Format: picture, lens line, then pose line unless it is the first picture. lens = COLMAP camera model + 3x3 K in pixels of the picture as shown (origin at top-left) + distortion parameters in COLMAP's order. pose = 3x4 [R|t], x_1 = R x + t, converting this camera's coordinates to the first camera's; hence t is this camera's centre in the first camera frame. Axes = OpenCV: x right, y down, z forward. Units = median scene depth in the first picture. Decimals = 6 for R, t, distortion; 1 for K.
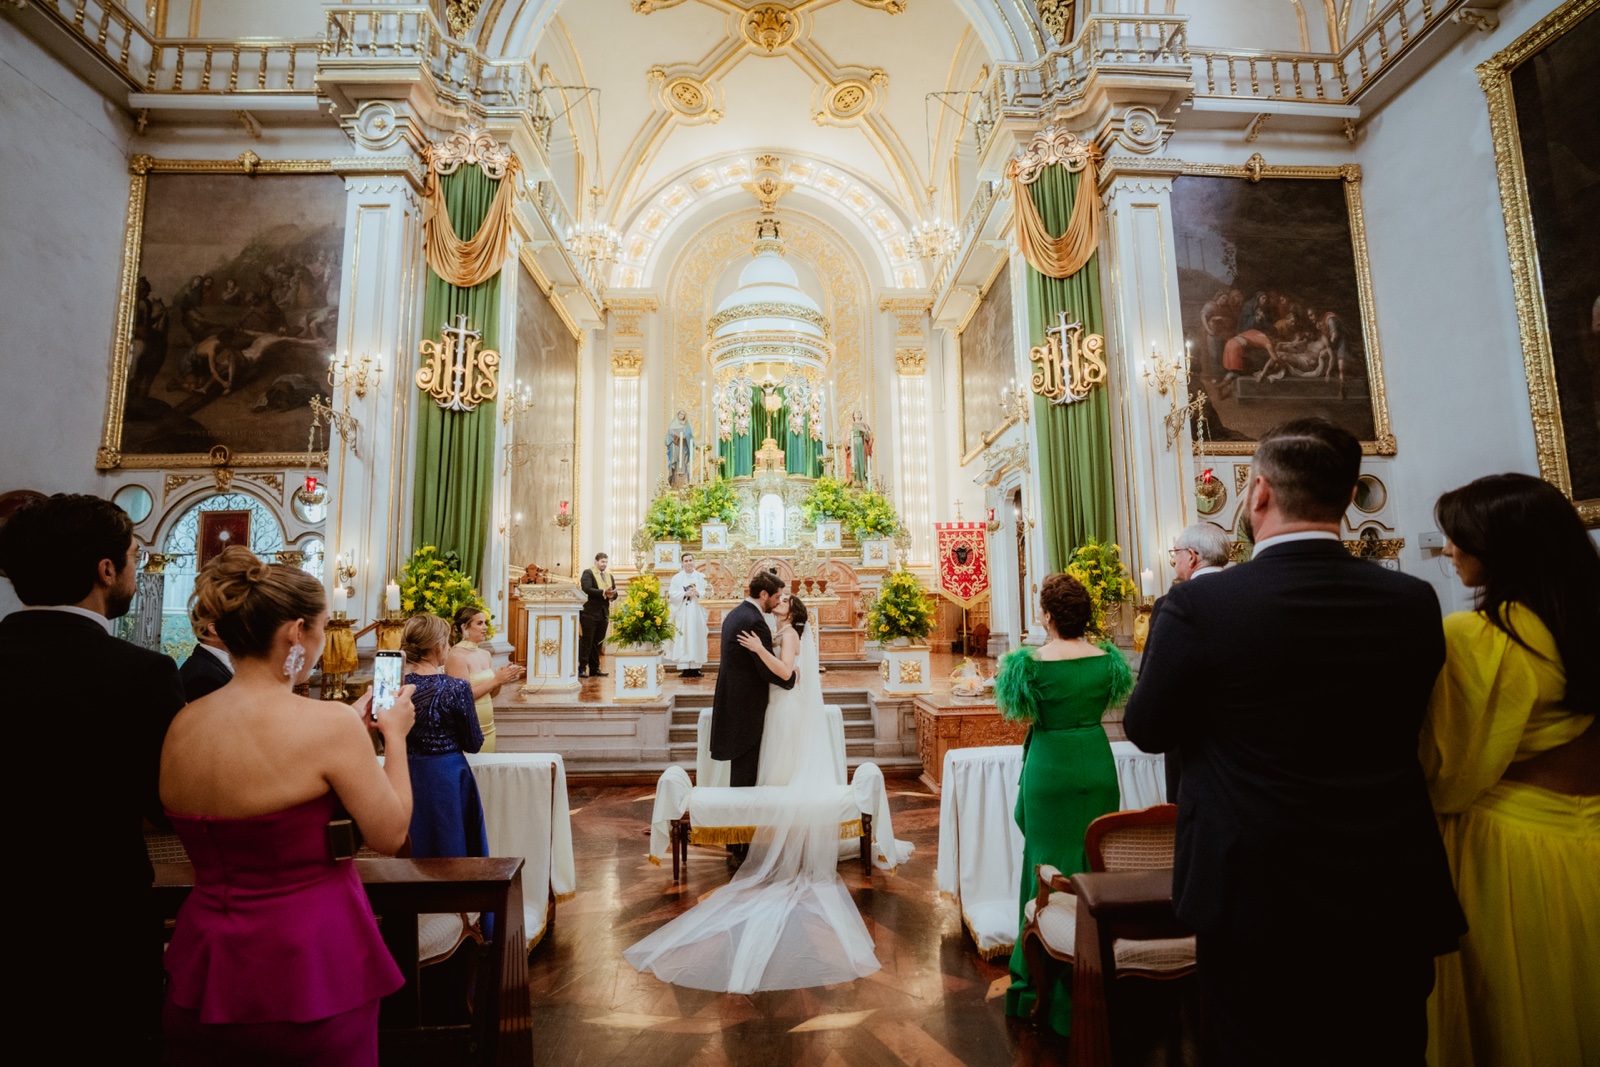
lens RADIAL K [[740.7, 0, 798.7], [0, 740.7, 532.1], [0, 0, 1]] dist [-0.076093, 0.029368]
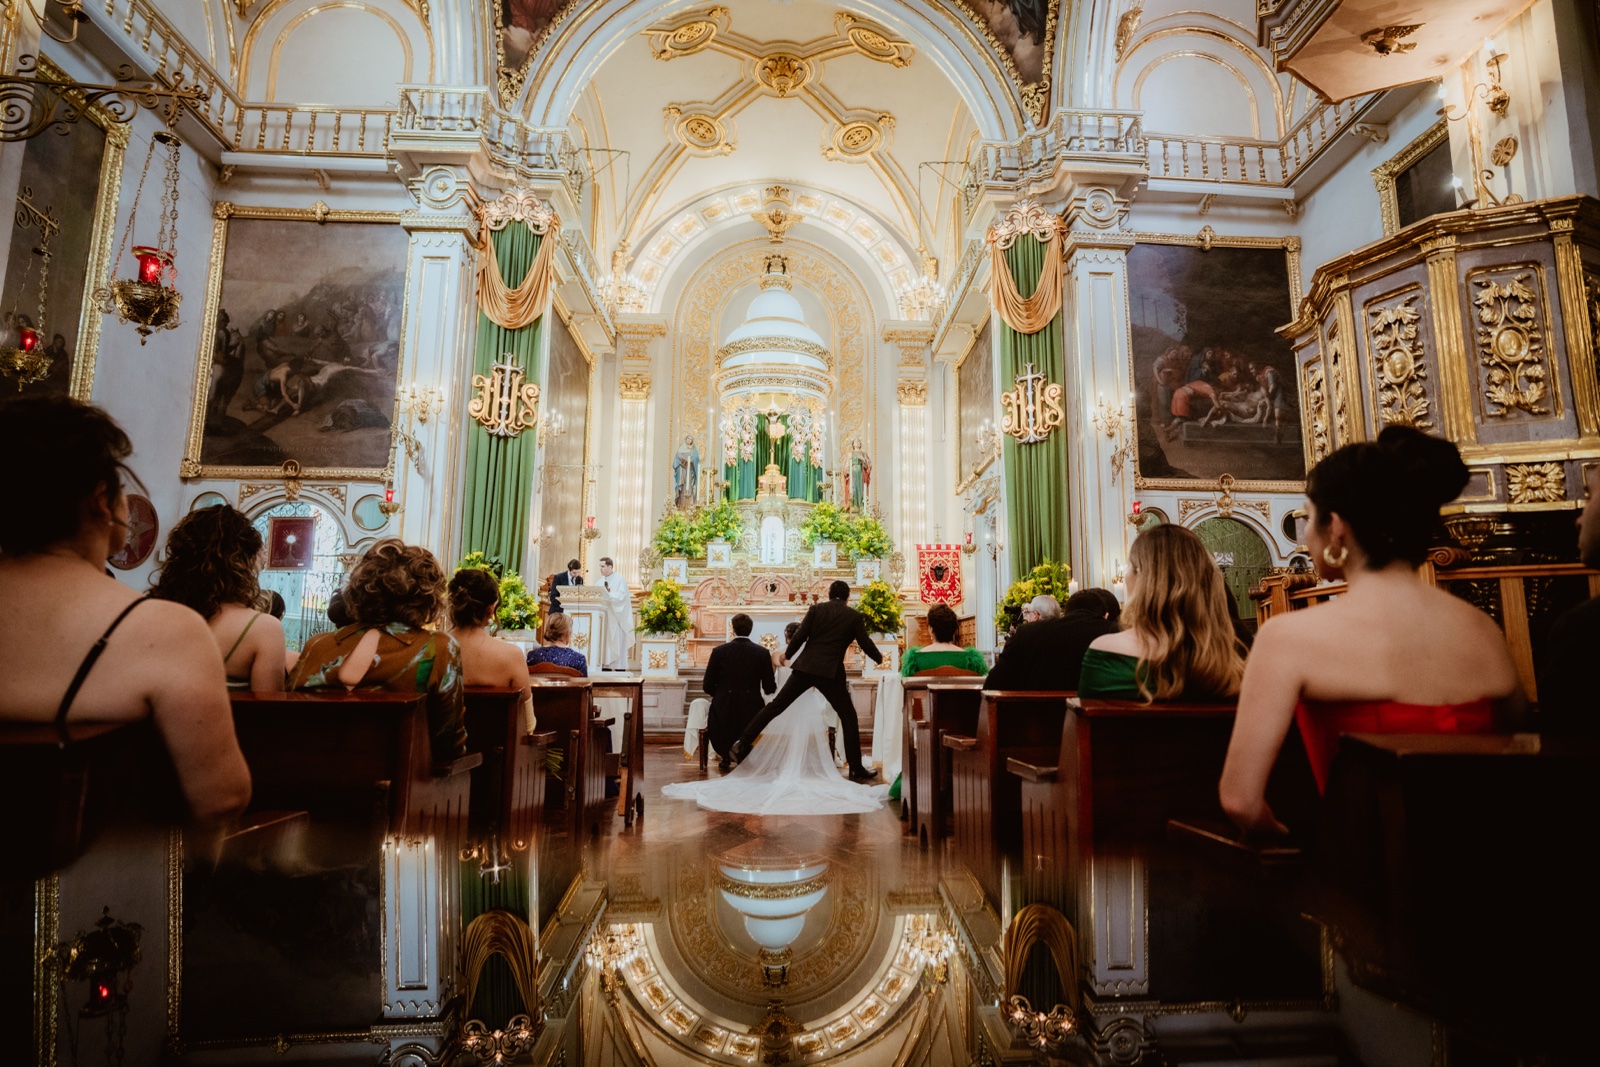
lens RADIAL K [[740.7, 0, 798.7], [0, 740.7, 532.1], [0, 0, 1]] dist [-0.076093, 0.029368]
pose [[0.999700, 0.024464, -0.001538, 0.005149], [-0.024502, 0.999140, -0.033442, 0.011350], [0.000719, 0.033470, 0.999439, -0.133339]]
